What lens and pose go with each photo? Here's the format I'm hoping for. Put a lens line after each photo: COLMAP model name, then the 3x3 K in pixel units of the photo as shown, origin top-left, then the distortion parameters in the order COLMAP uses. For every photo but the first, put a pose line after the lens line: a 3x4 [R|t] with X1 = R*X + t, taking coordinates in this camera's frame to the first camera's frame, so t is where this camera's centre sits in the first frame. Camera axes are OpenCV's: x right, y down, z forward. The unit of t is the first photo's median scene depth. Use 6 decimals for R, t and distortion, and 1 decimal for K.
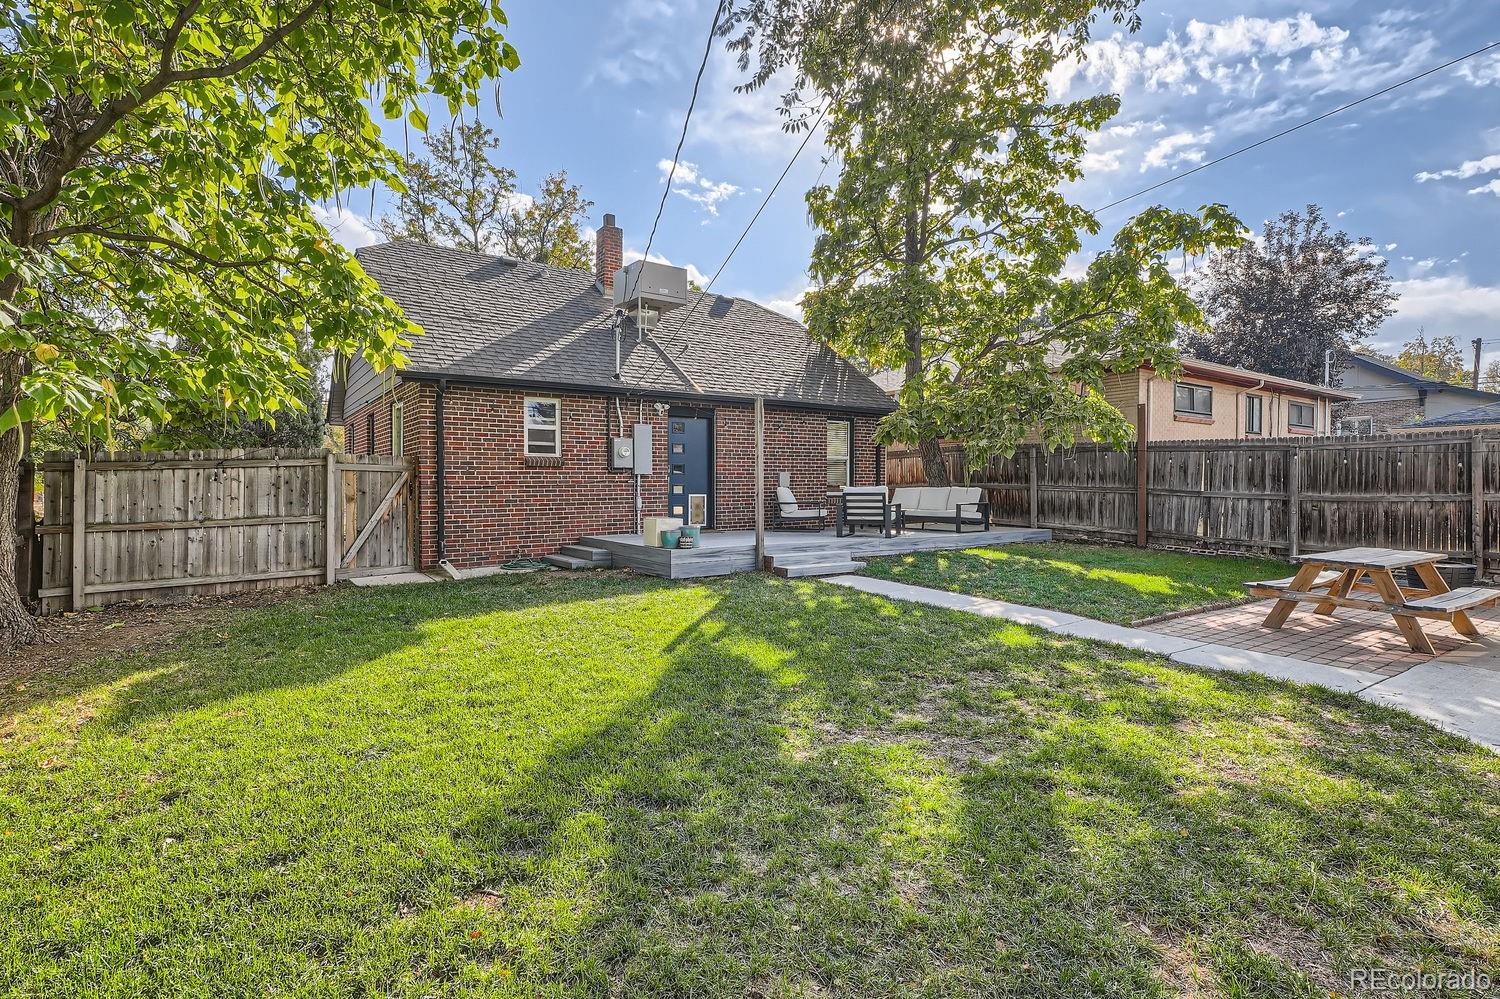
lens RADIAL K [[714.7, 0, 750.0], [0, 714.7, 499.5], [0, 0, 1]] dist [0.018270, -0.007465]
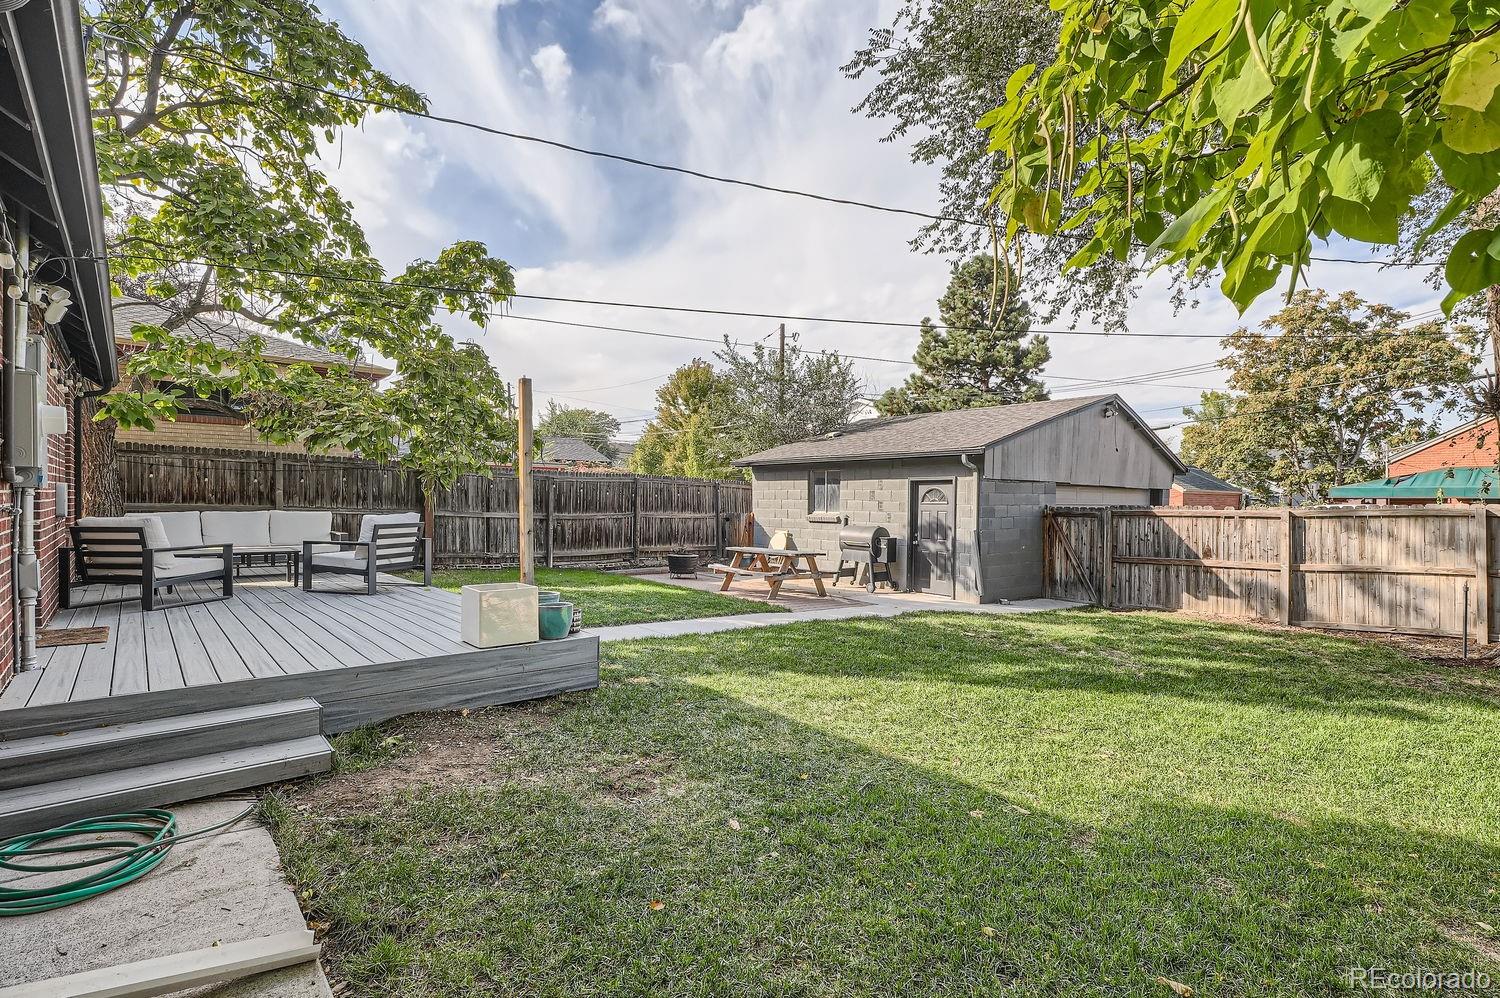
lens RADIAL K [[714.7, 0, 750.0], [0, 714.7, 499.0], [0, 0, 1]] dist [0.018270, -0.007465]
pose [[-0.213696, -0.008497, 0.976863, -0.534056], [0.000058, 0.999962, 0.008710, -0.041891], [-0.976900, 0.001918, -0.213687, 0.818144]]
